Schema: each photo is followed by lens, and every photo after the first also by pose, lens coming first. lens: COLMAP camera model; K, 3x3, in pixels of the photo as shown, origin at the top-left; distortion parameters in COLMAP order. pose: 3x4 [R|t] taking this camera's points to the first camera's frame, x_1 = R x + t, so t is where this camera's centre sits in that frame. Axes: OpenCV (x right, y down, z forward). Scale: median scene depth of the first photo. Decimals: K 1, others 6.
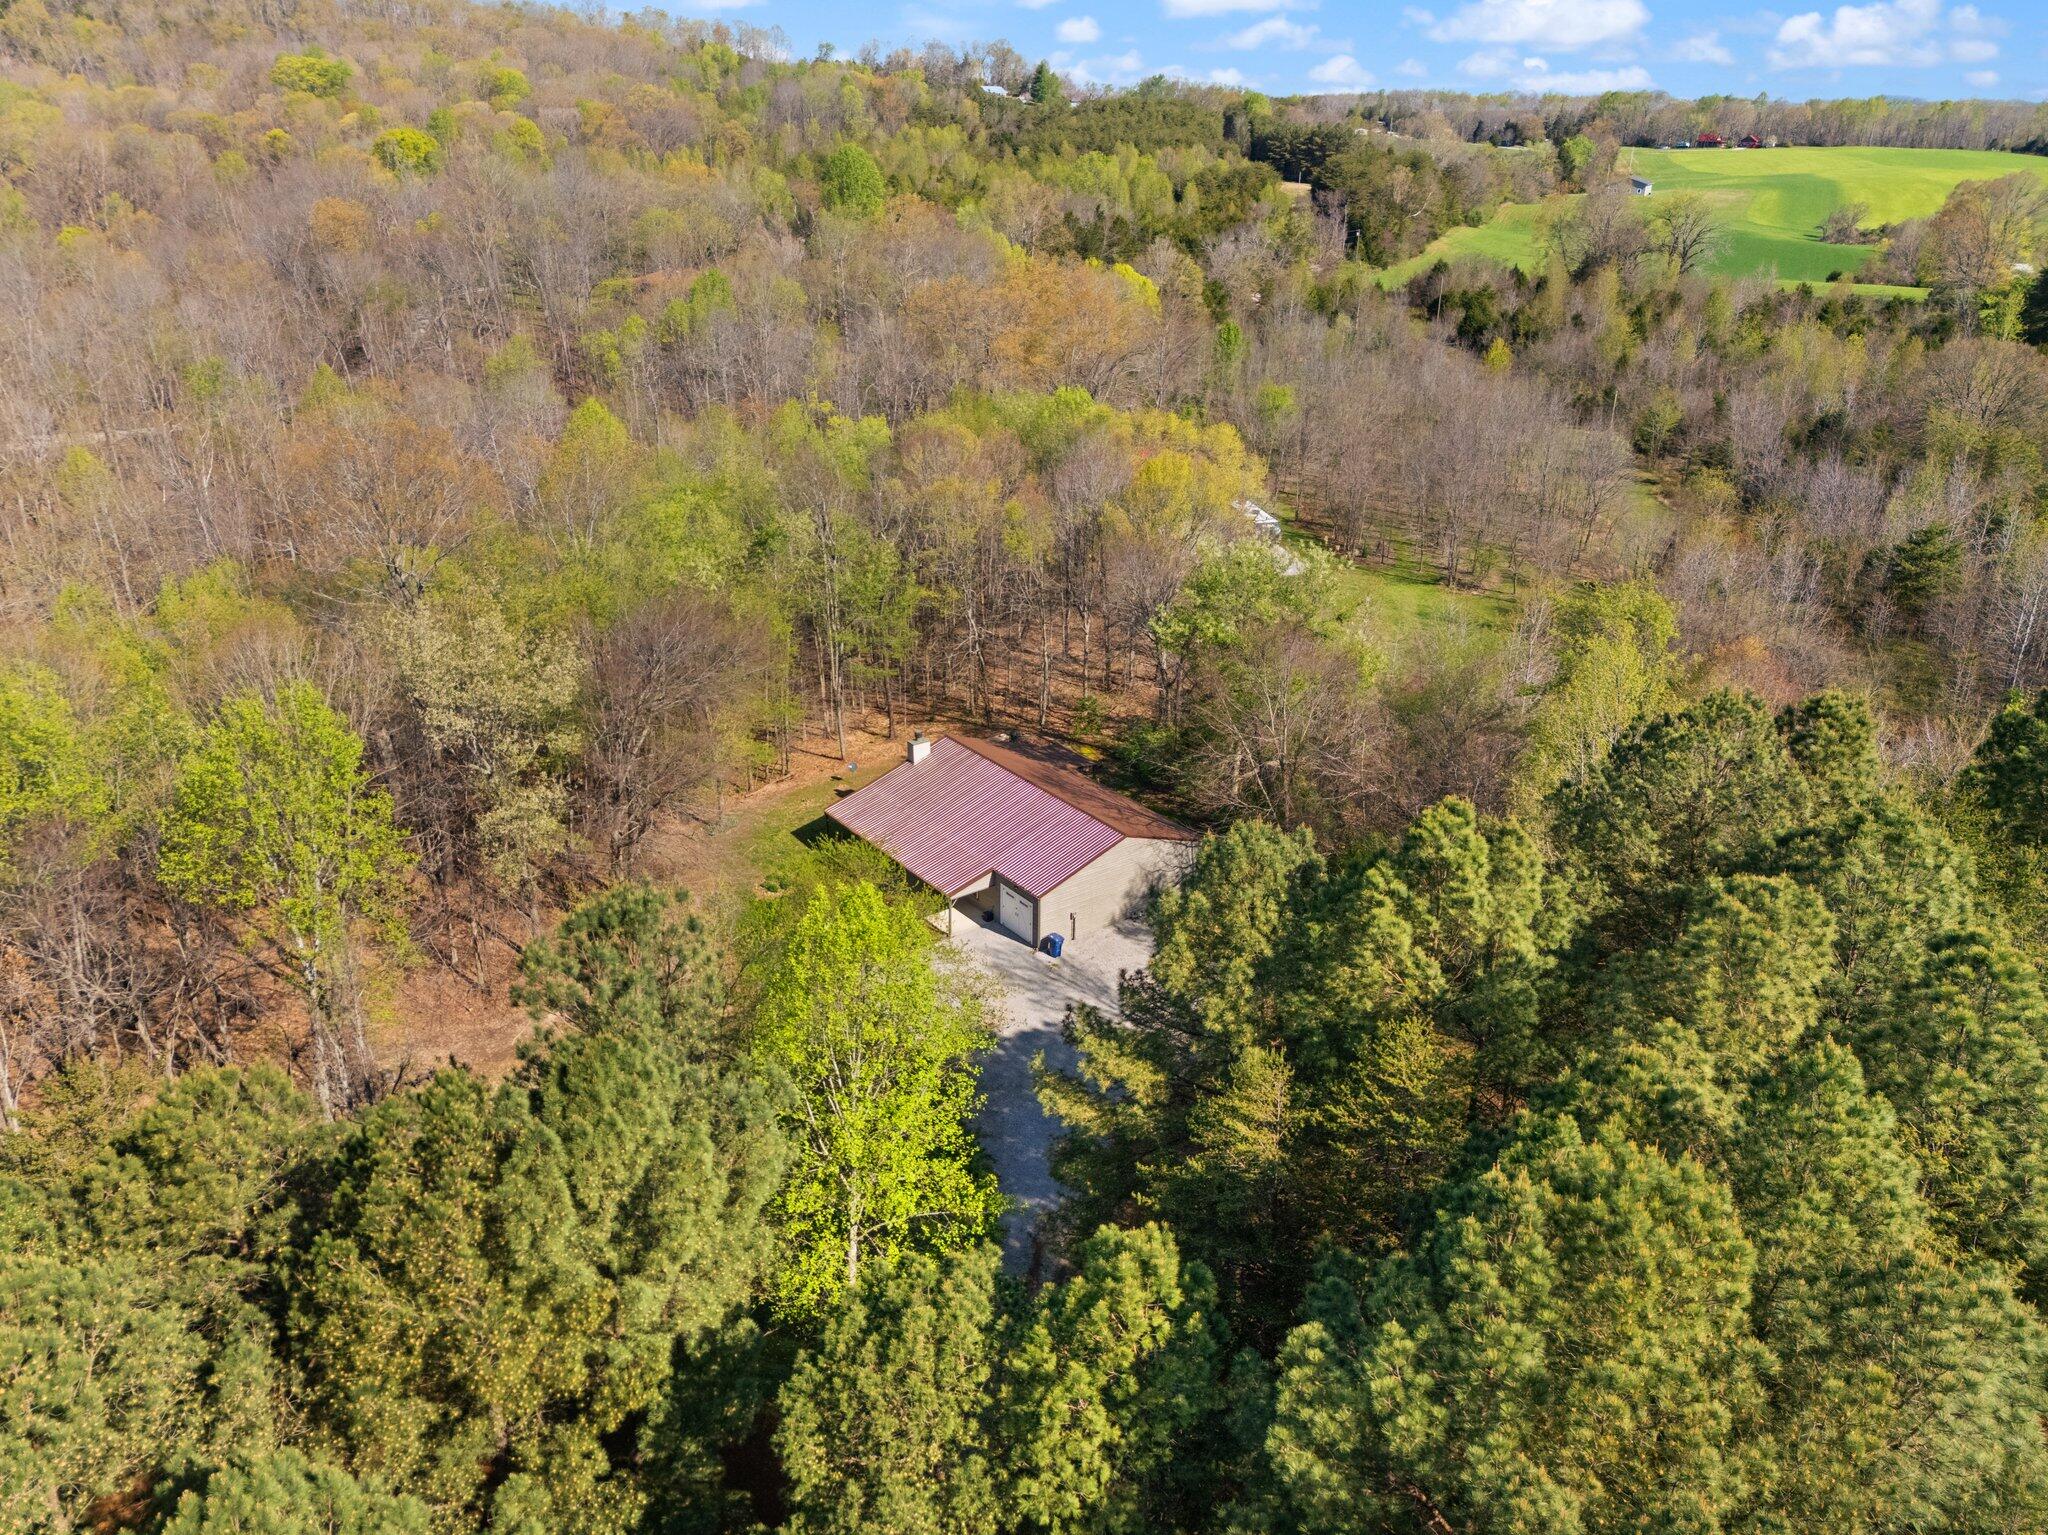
lens RADIAL K [[1524.2, 0, 1023.8], [0, 1524.2, 770.3], [0, 0, 1]] dist [0.028386, -0.012194]
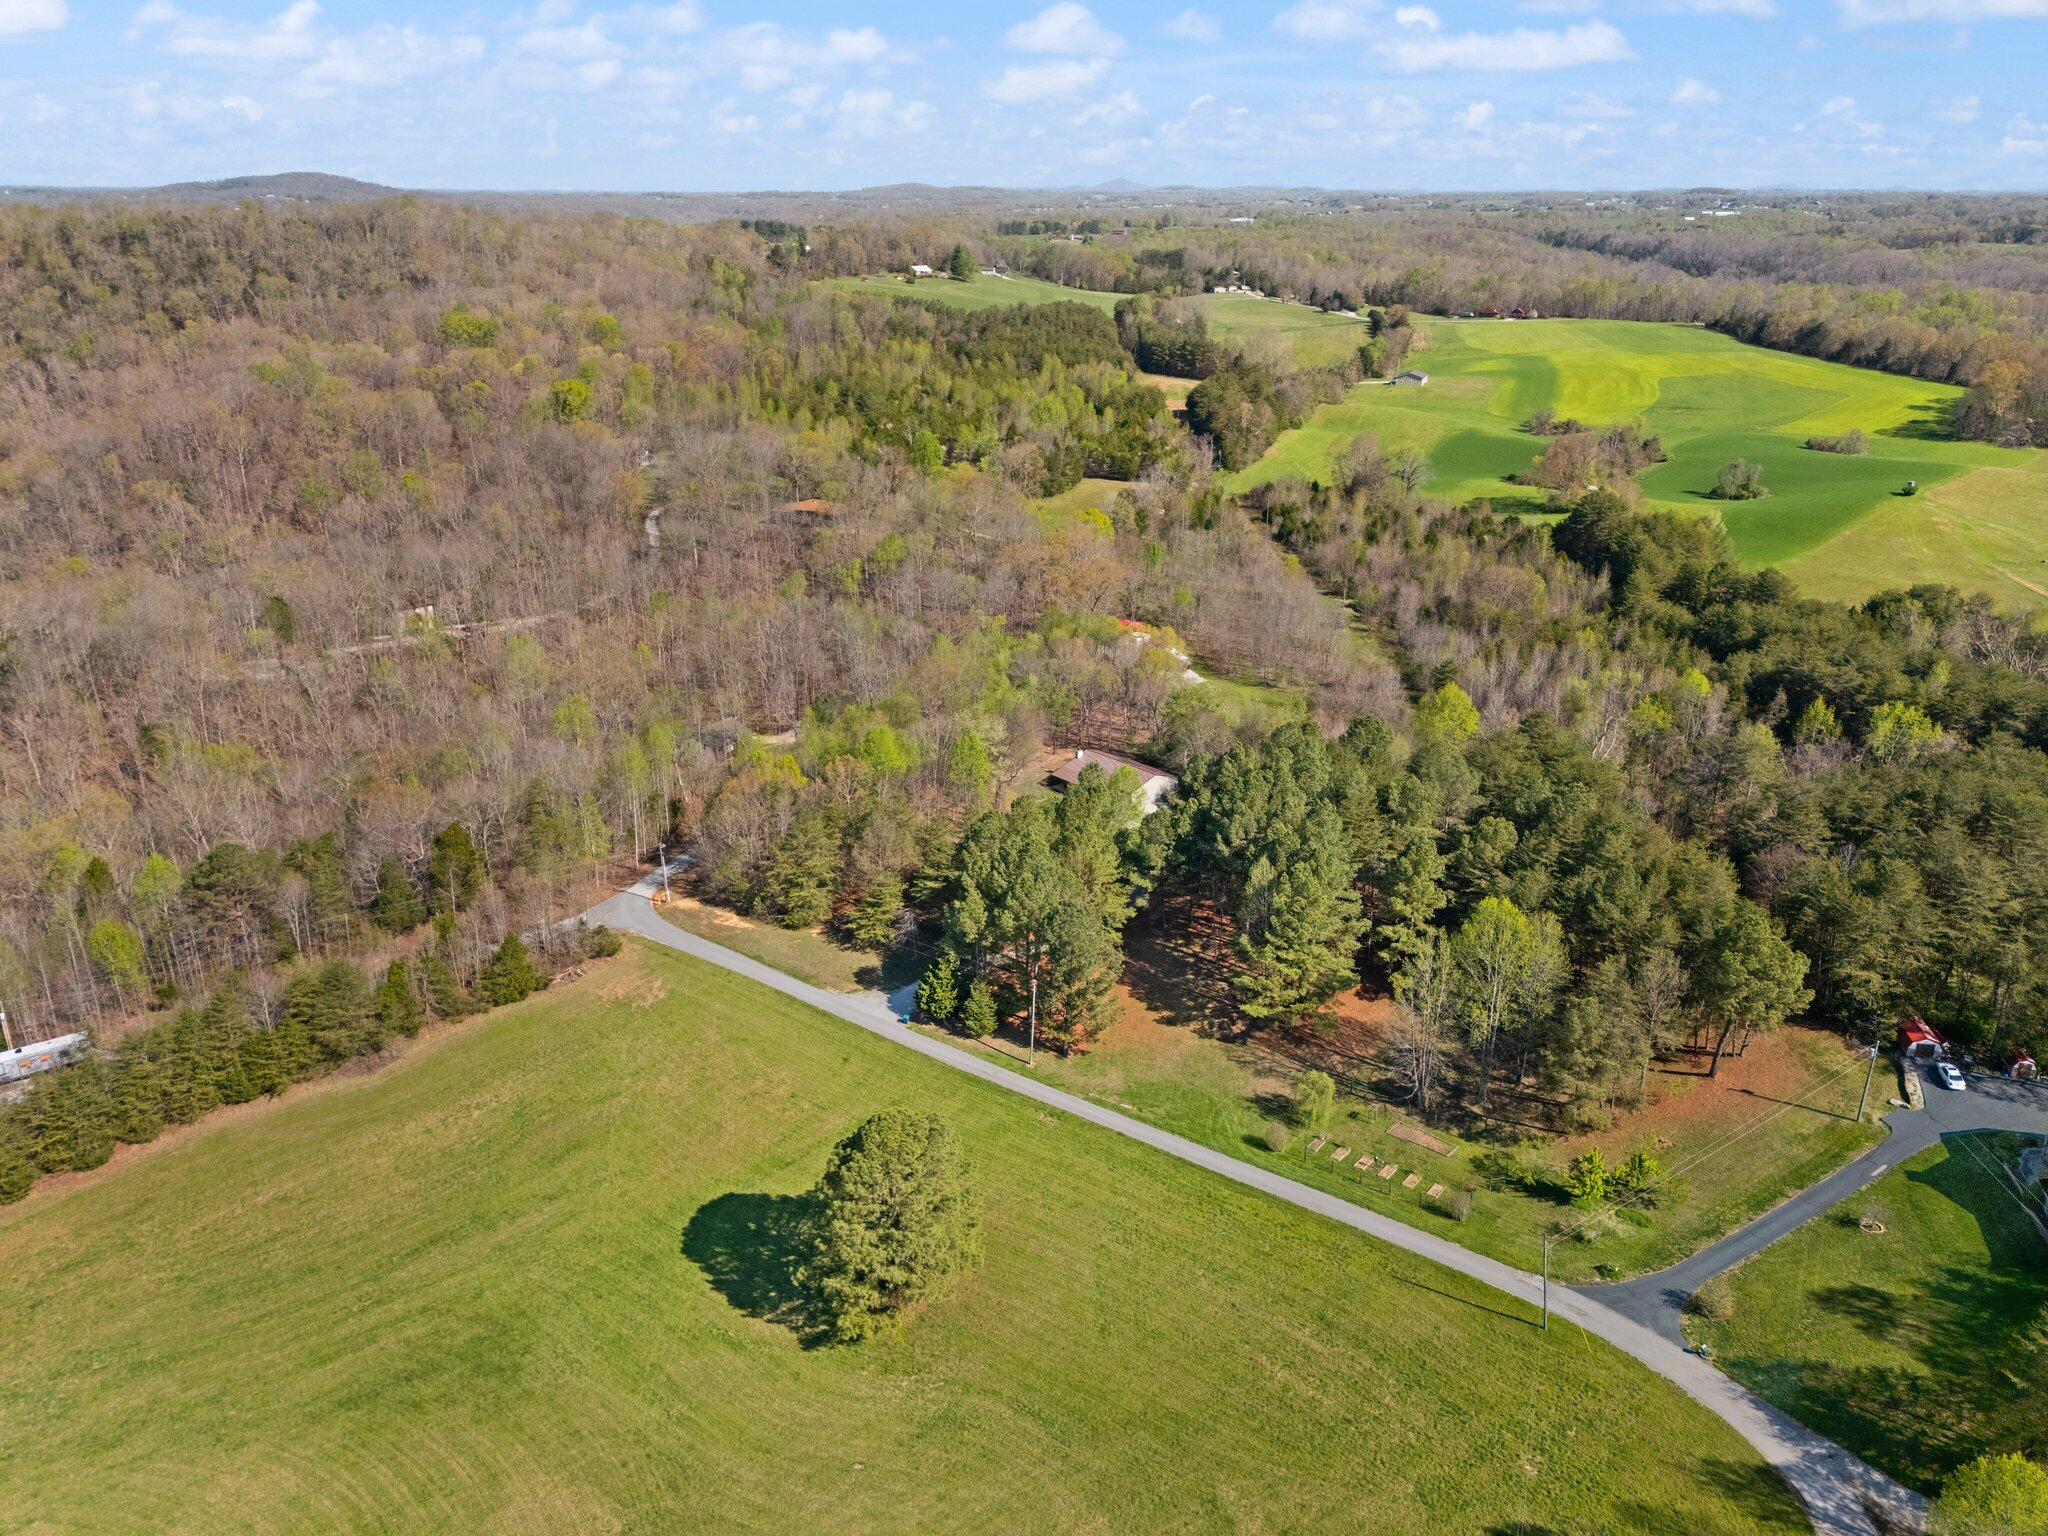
lens RADIAL K [[1524.2, 0, 1024.1], [0, 1524.2, 766.0], [0, 0, 1]] dist [0.028386, -0.012194]
pose [[0.996761, -0.033776, 0.072987, -0.199638], [0.037524, 0.998013, -0.050614, 0.080019], [-0.071132, 0.053189, 0.996048, -0.987397]]
